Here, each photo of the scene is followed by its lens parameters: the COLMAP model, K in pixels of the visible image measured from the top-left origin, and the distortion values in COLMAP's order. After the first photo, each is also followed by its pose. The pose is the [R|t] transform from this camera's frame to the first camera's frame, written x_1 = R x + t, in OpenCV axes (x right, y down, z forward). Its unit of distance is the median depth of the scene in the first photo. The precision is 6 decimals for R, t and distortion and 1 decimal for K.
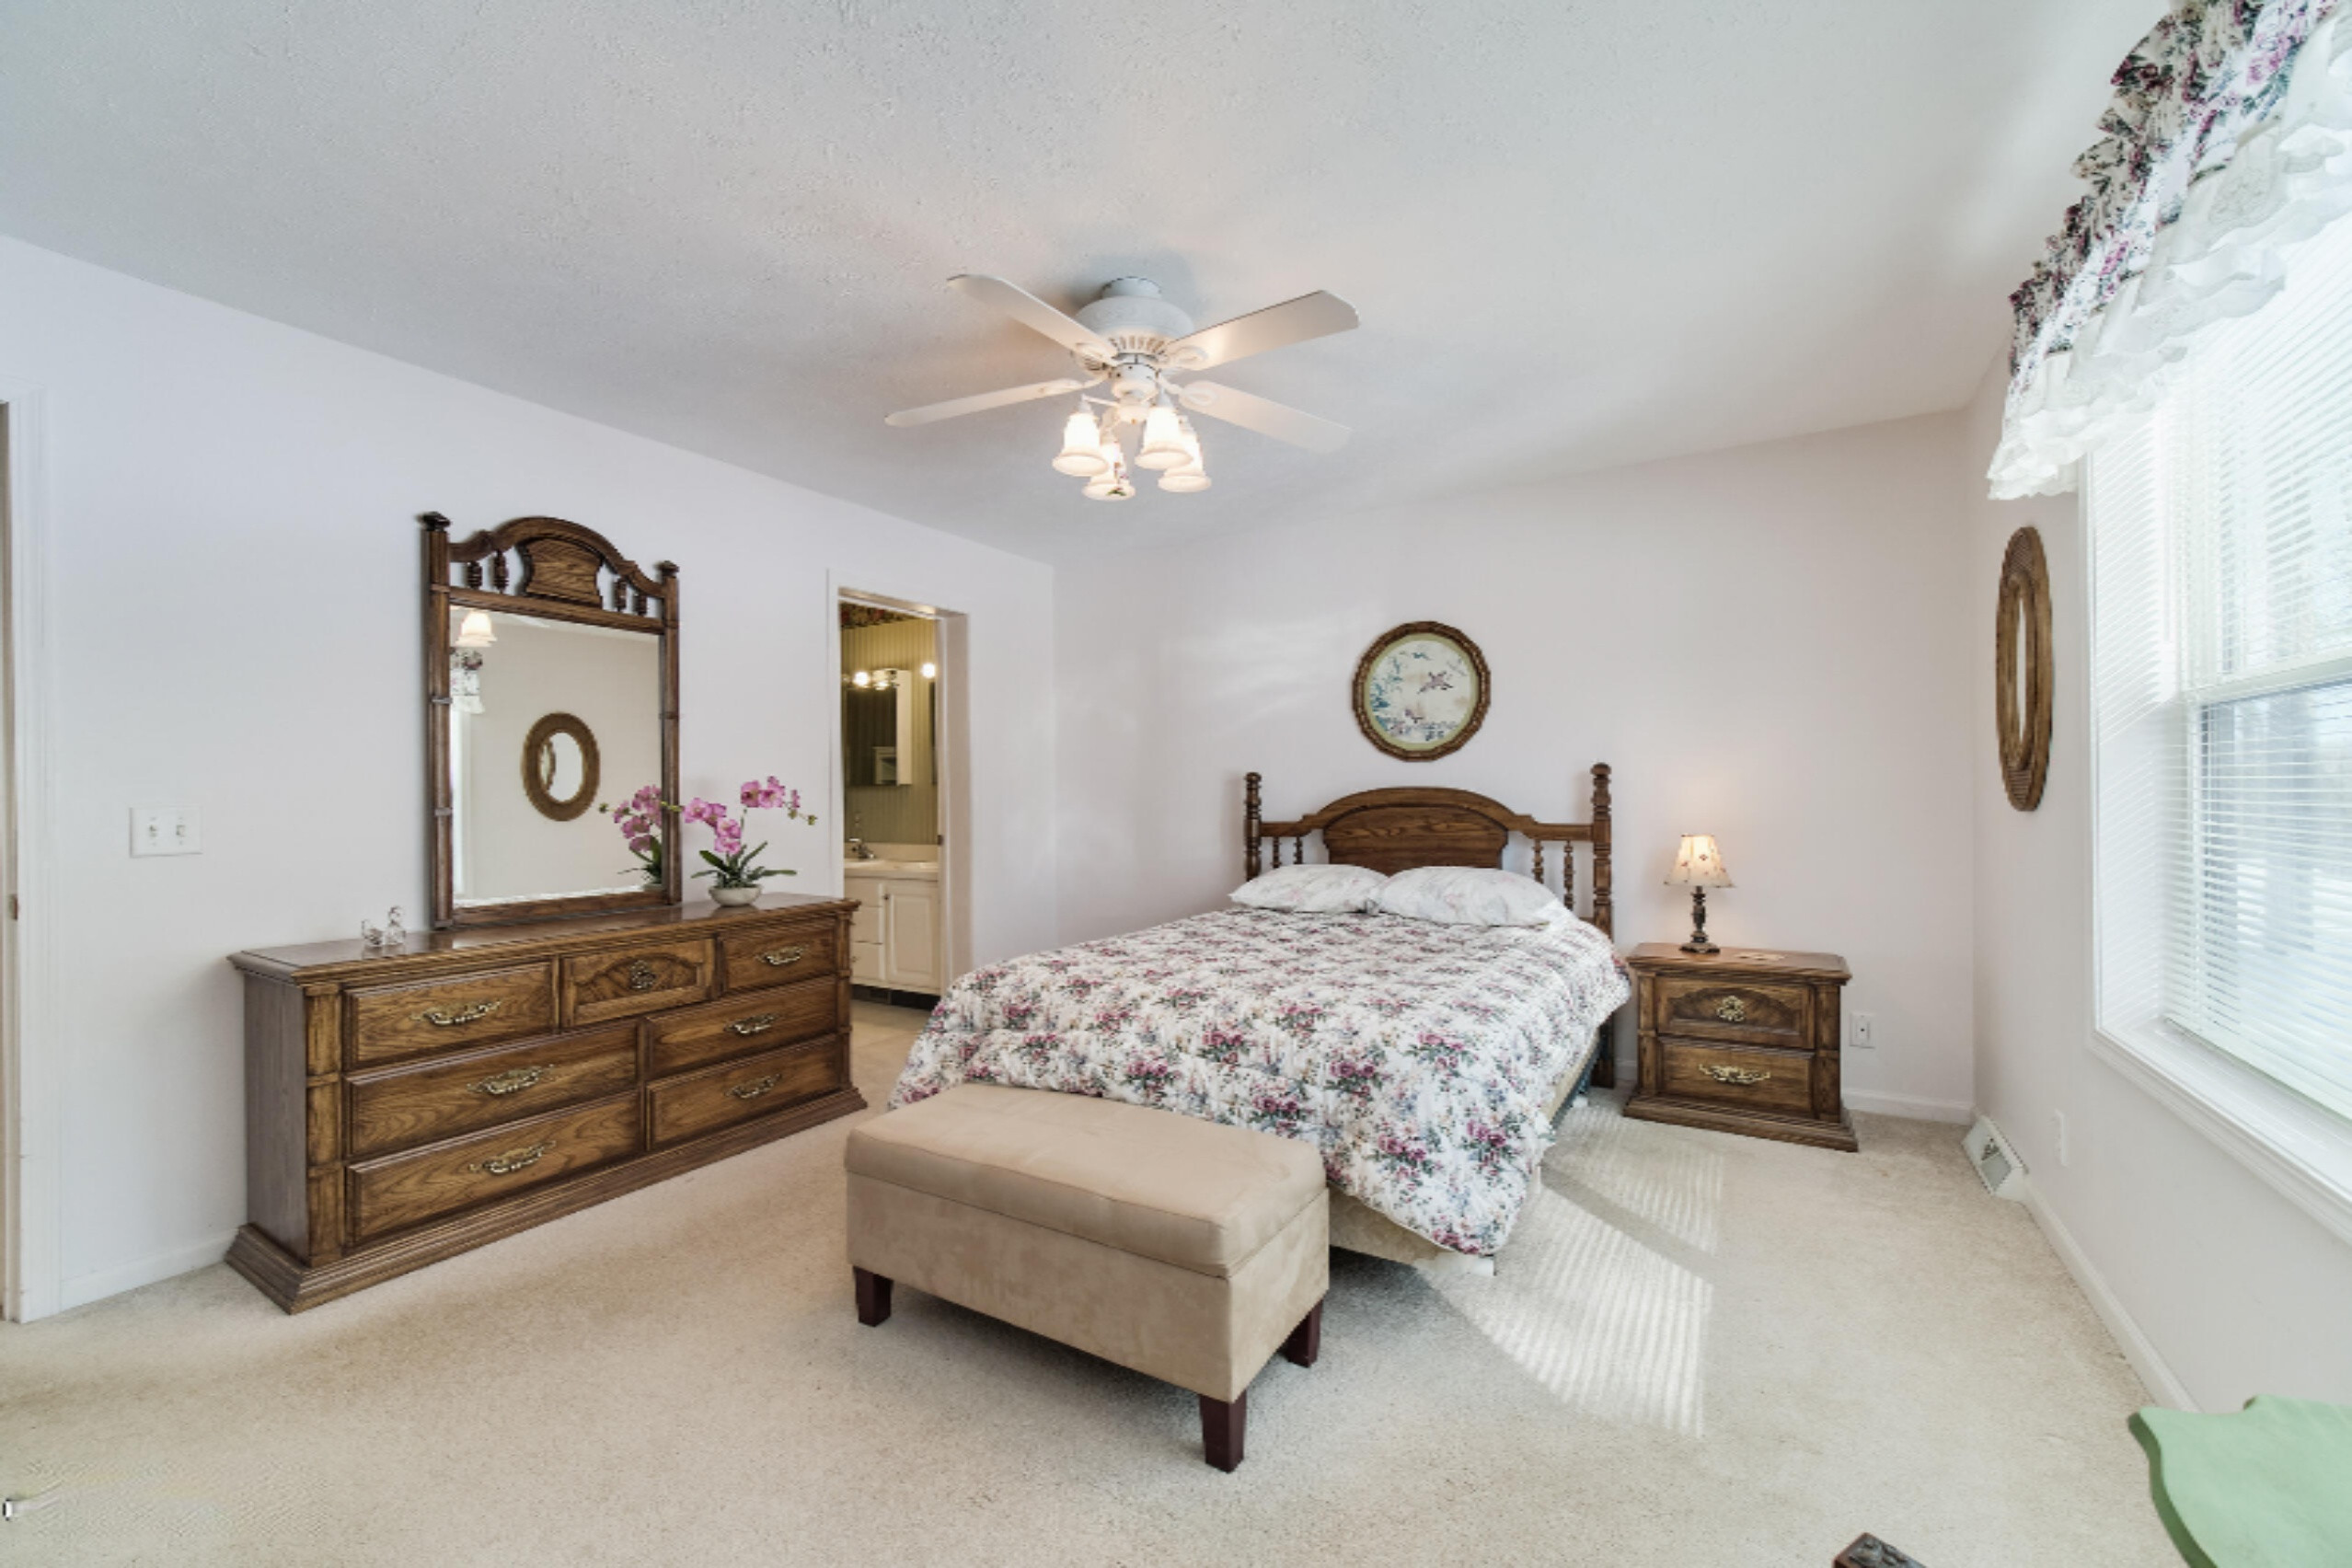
lens RADIAL K [[925.0, 0, 1172.4], [0, 925.0, 794.4], [0, 0, 1]] dist [-0.002535, -0.000288]
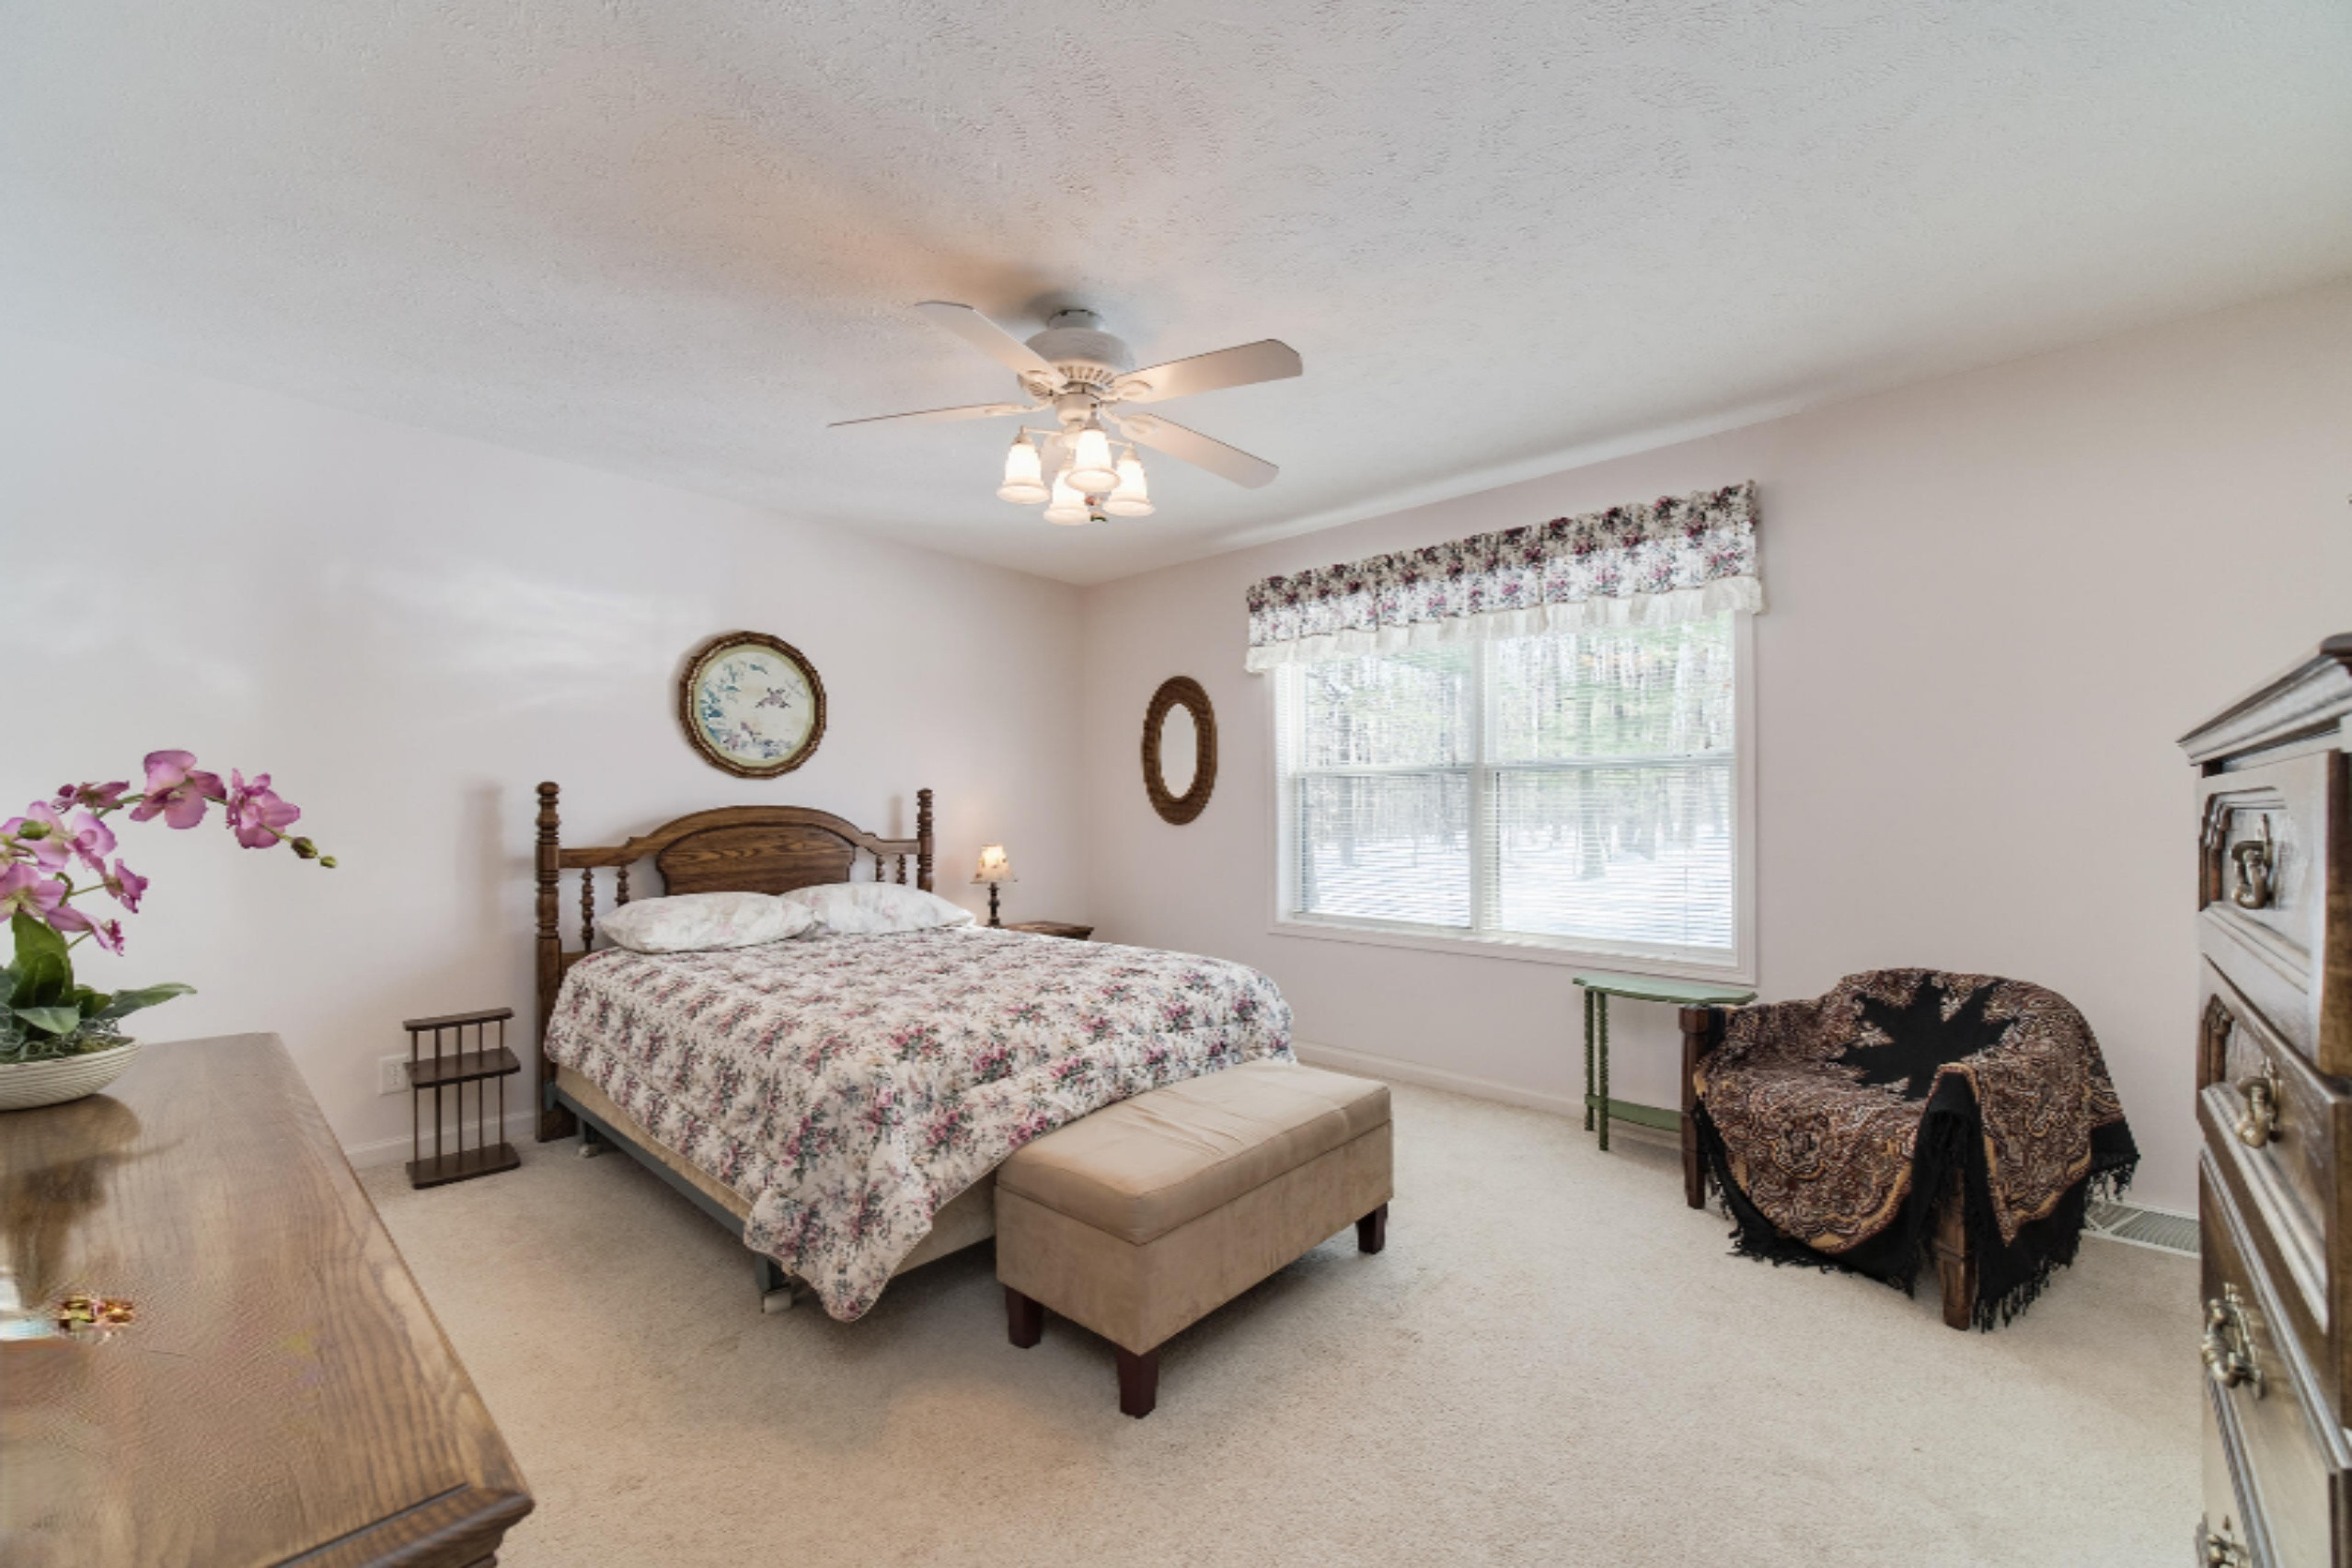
lens RADIAL K [[925.0, 0, 1173.0], [0, 925.0, 798.8], [0, 0, 1]] dist [-0.002535, -0.000288]
pose [[0.188140, 0.026185, 0.981793, -0.593643], [-0.002059, 0.999653, -0.026267, 0.009110], [-0.982140, 0.002920, 0.188128, 0.403471]]
